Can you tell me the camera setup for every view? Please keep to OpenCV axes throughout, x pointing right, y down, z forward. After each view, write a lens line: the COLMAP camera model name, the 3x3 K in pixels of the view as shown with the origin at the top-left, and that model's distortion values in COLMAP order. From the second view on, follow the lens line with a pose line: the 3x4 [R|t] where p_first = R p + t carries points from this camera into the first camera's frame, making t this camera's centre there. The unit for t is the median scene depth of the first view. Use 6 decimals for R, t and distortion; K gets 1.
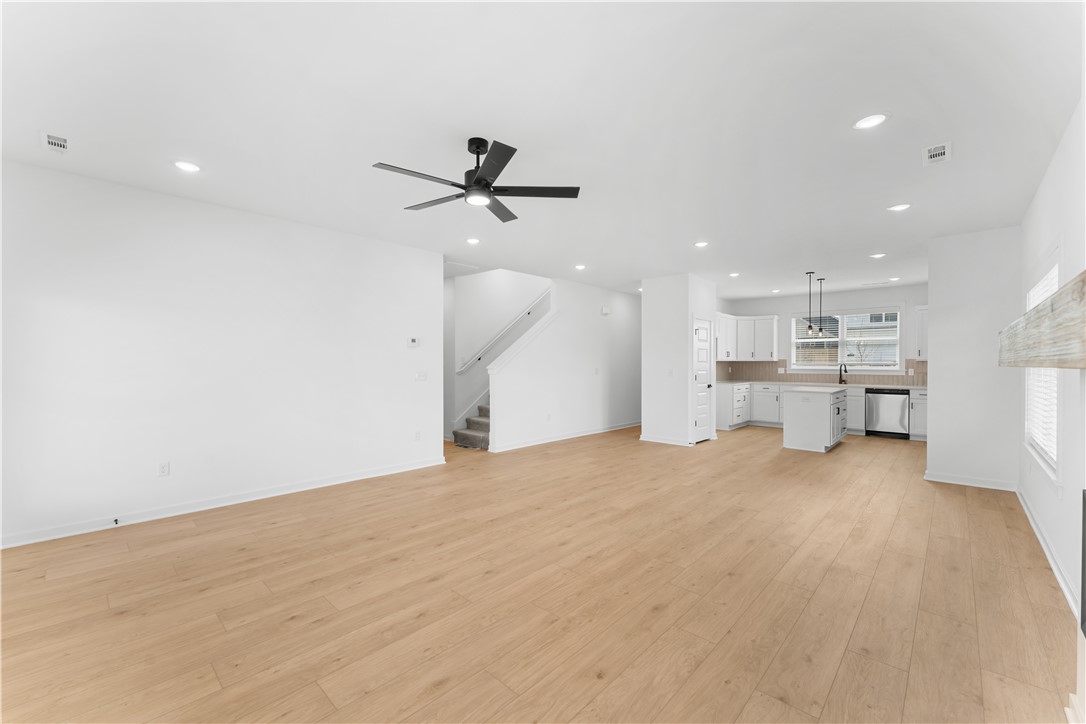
lens RADIAL K [[438.7, 0, 539.3], [0, 438.7, 363.0], [0, 0, 1]] dist [0.001526, -0.001485]
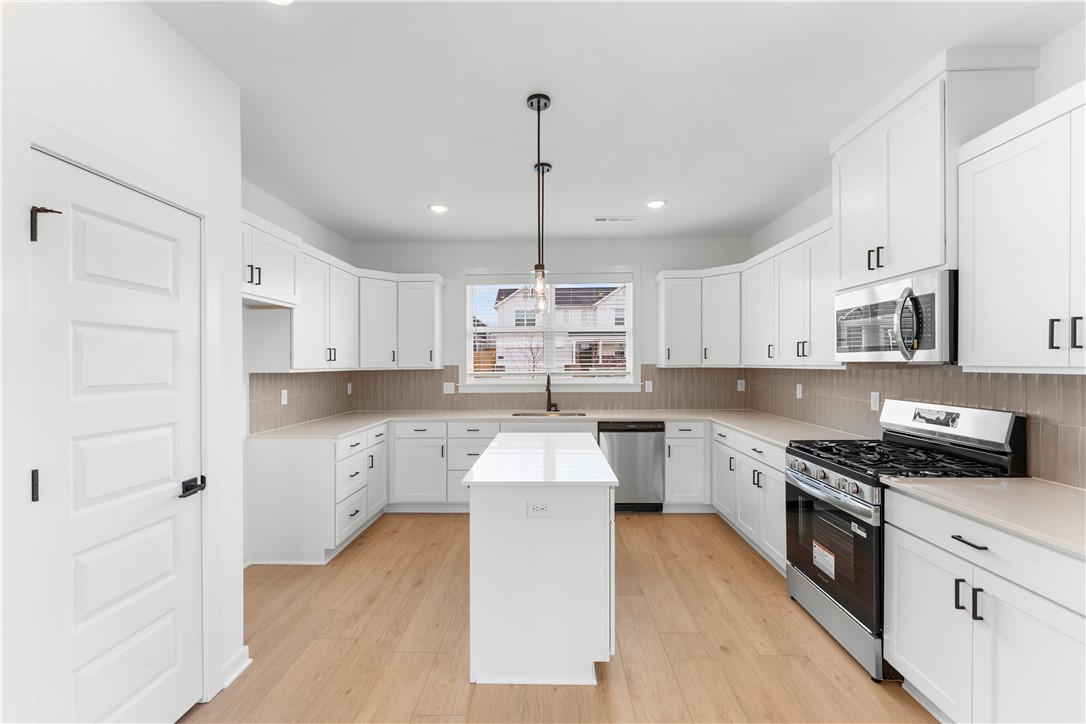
lens RADIAL K [[438.7, 0, 542.5], [0, 438.7, 364.2], [0, 0, 1]] dist [0.001526, -0.001485]
pose [[0.739410, -0.006695, 0.673222, 0.348754], [0.008498, 0.999964, 0.000611, -0.010743], [-0.673201, 0.005270, 0.739441, 0.662503]]
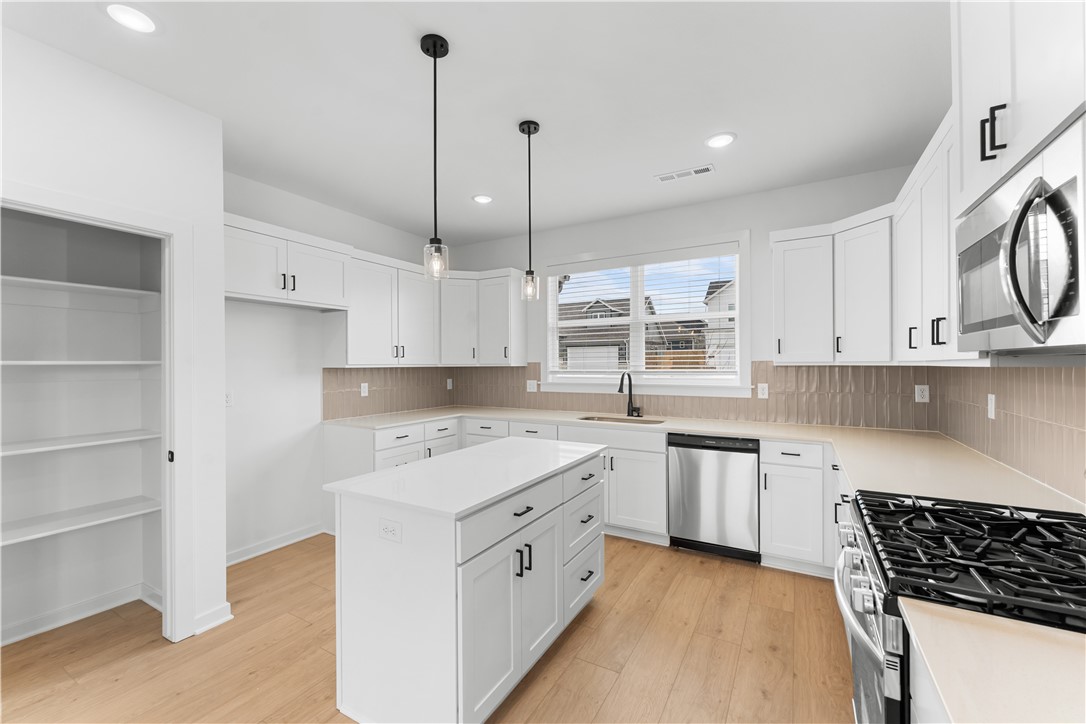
lens RADIAL K [[438.7, 0, 538.0], [0, 438.7, 361.8], [0, 0, 1]] dist [0.001526, -0.001485]
pose [[0.970541, -0.004115, 0.240902, 0.525717], [0.006029, 0.999956, -0.007206, -0.006444], [-0.240861, 0.008446, 0.970523, 0.630598]]
